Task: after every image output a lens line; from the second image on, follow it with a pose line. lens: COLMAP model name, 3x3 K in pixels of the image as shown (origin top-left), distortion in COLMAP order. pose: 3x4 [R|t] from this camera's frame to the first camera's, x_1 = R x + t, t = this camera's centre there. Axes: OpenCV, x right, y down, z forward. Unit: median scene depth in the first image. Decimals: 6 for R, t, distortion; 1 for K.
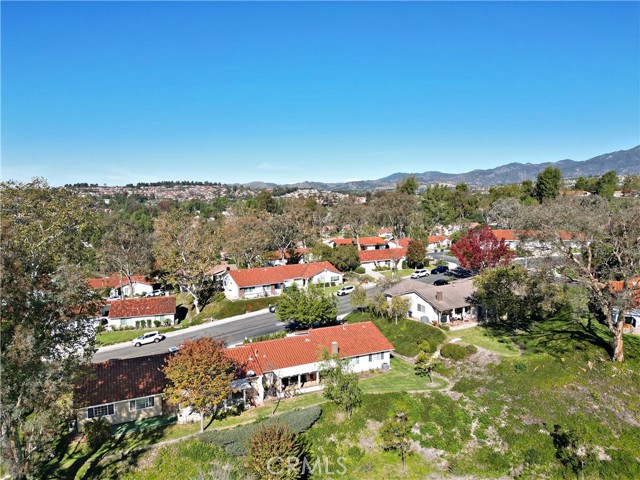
lens RADIAL K [[449.2, 0, 320.0], [0, 449.2, 240.0], [0, 0, 1]] dist [0.046029, -0.003358]
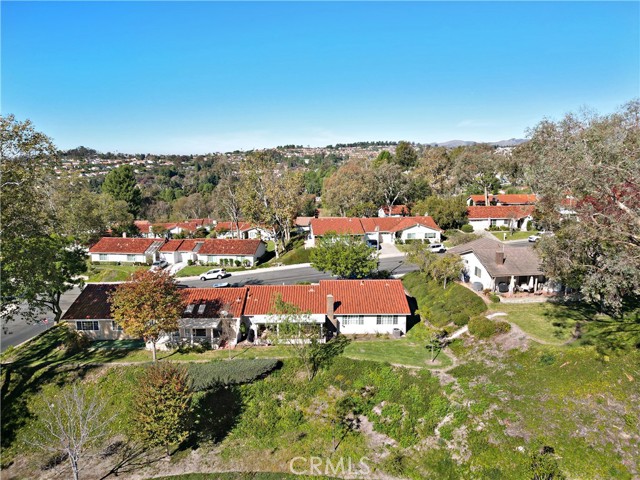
lens RADIAL K [[449.2, 0, 320.0], [0, 449.2, 240.0], [0, 0, 1]] dist [0.046029, -0.003358]
pose [[0.911476, 0.075439, -0.404378, 0.268673], [-0.040655, 0.994748, 0.093939, 0.029384], [0.409340, -0.069183, 0.909755, 0.154286]]
